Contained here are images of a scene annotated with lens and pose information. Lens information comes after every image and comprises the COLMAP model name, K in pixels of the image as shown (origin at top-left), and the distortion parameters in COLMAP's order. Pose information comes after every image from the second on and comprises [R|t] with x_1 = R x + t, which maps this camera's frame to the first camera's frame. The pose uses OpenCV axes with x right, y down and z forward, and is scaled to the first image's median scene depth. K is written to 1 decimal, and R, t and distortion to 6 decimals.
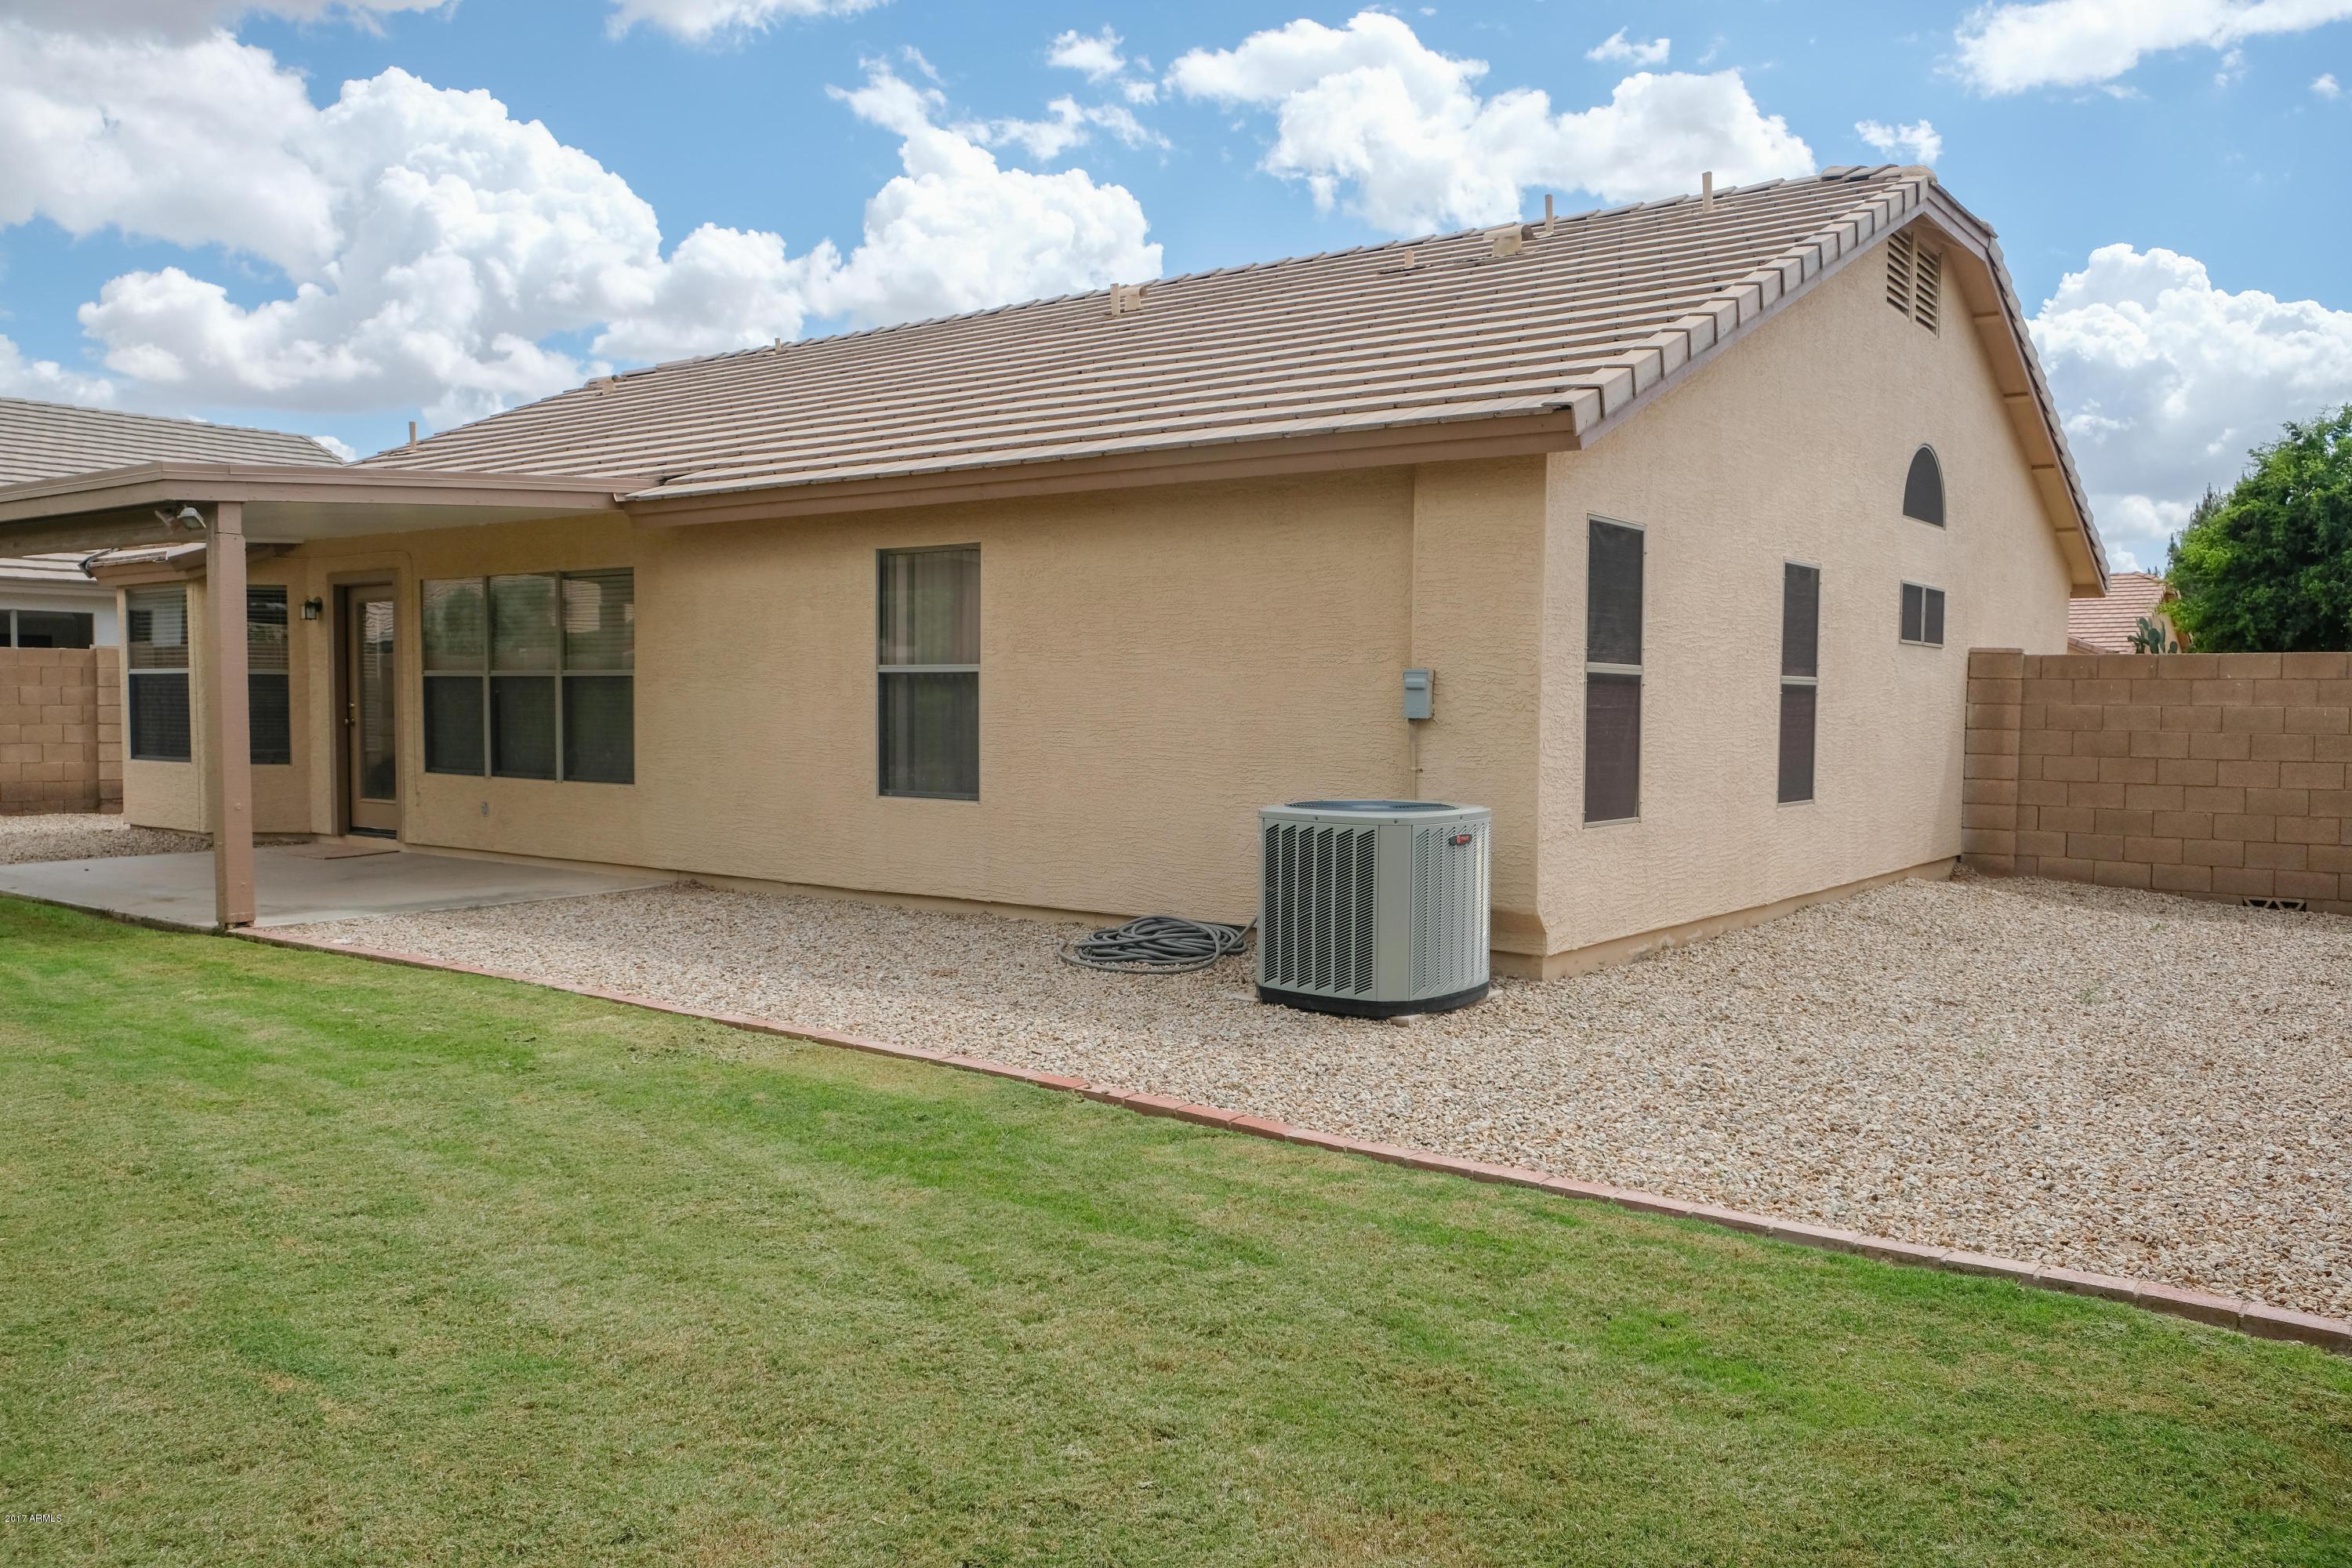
lens RADIAL K [[1901.1, 0, 1185.2], [0, 1901.1, 800.0], [0, 0, 1]] dist [-0.003923, 0.022253]
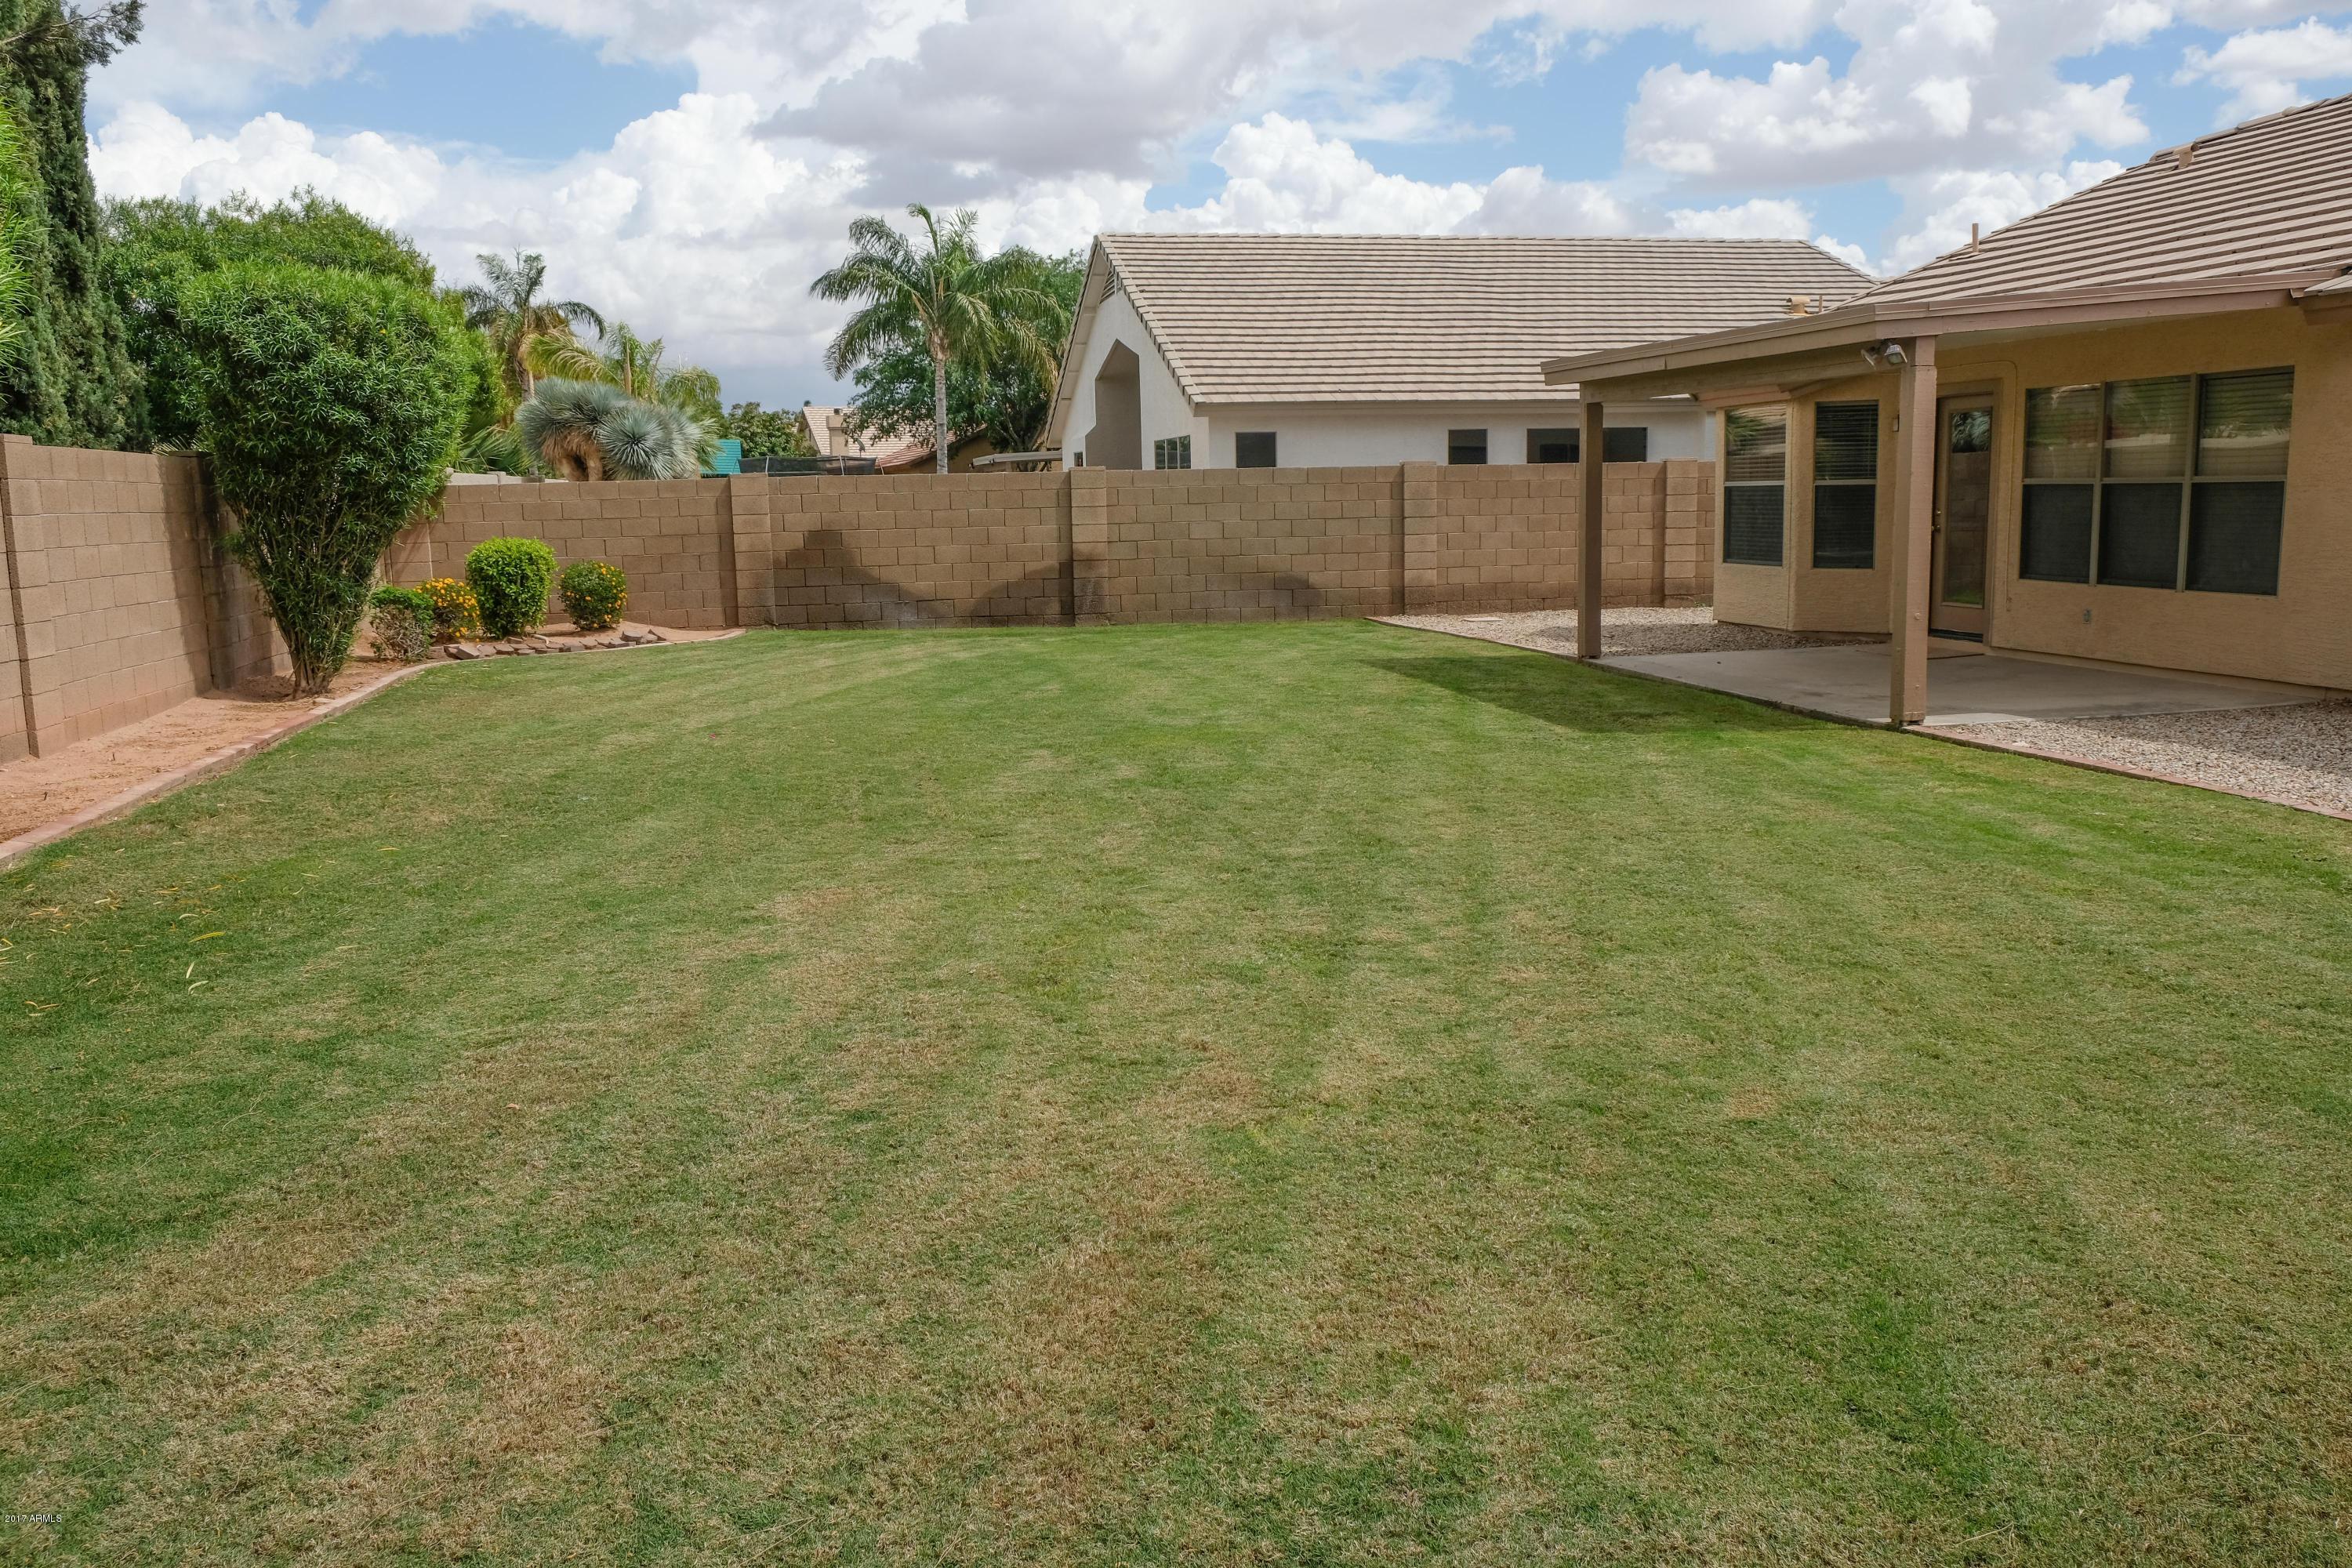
lens RADIAL K [[1901.1, 0, 1185.2], [0, 1901.1, 800.0], [0, 0, 1]] dist [-0.003923, 0.022253]
pose [[0.755214, 0.082148, -0.650311, -0.068349], [-0.010315, 0.993482, 0.113519, -0.008633], [0.655398, -0.079023, 0.751139, -0.089870]]
